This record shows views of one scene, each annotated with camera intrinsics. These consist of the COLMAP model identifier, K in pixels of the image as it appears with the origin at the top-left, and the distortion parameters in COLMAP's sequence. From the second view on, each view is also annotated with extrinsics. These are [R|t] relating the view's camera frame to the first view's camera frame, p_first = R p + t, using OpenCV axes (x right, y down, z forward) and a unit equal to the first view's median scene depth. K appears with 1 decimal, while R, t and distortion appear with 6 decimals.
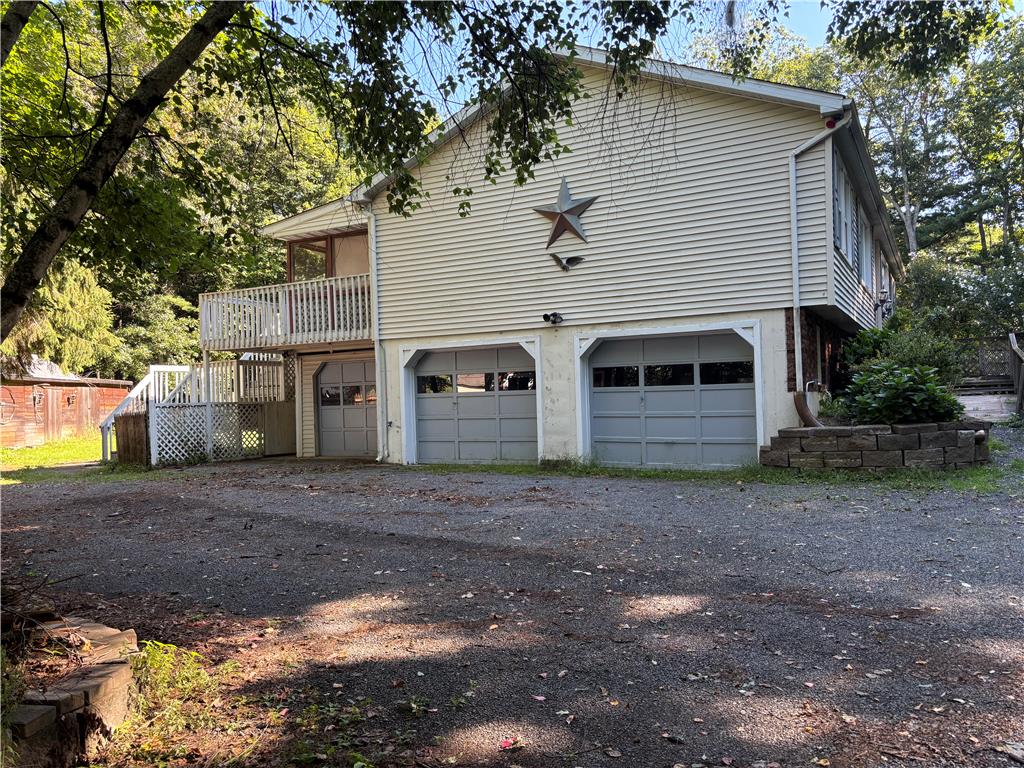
lens RADIAL K [[776.8, 0, 511.2], [0, 776.8, 388.9], [0, 0, 1]] dist [0.041355, -0.003430]
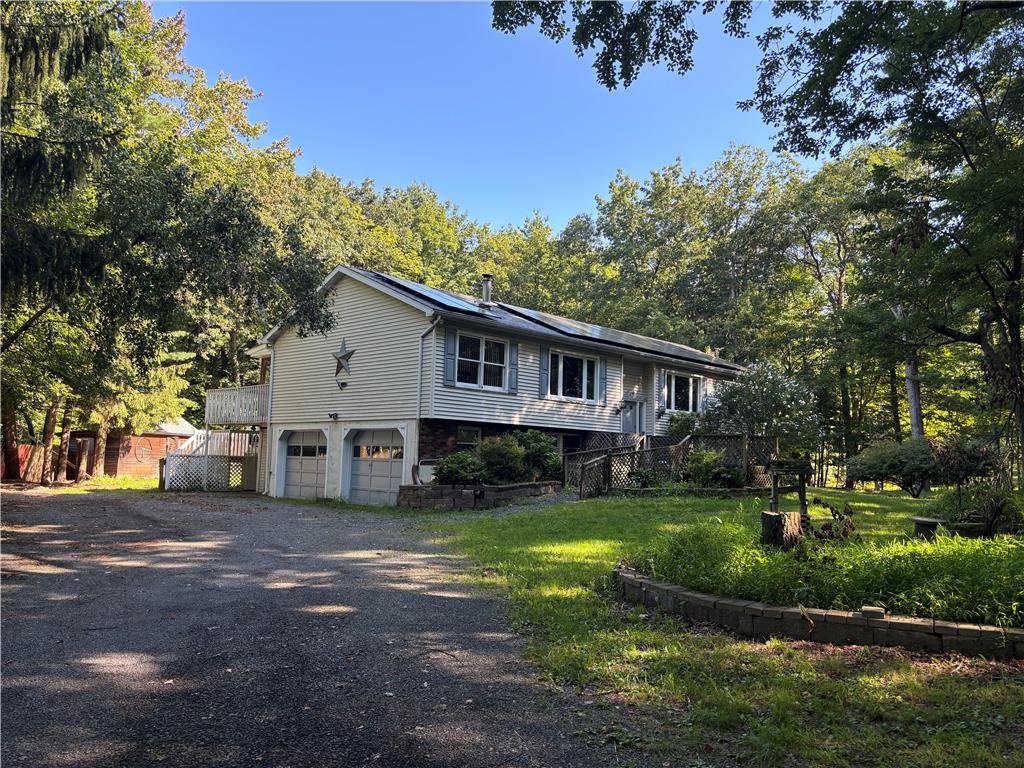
lens RADIAL K [[776.8, 0, 512.7], [0, 776.8, 380.5], [0, 0, 1]] dist [0.041355, -0.003430]
pose [[0.965216, 0.033819, -0.259257, 0.896490], [-0.059770, 0.993882, -0.092878, -0.031876], [0.254529, 0.105143, 0.961332, -0.596896]]
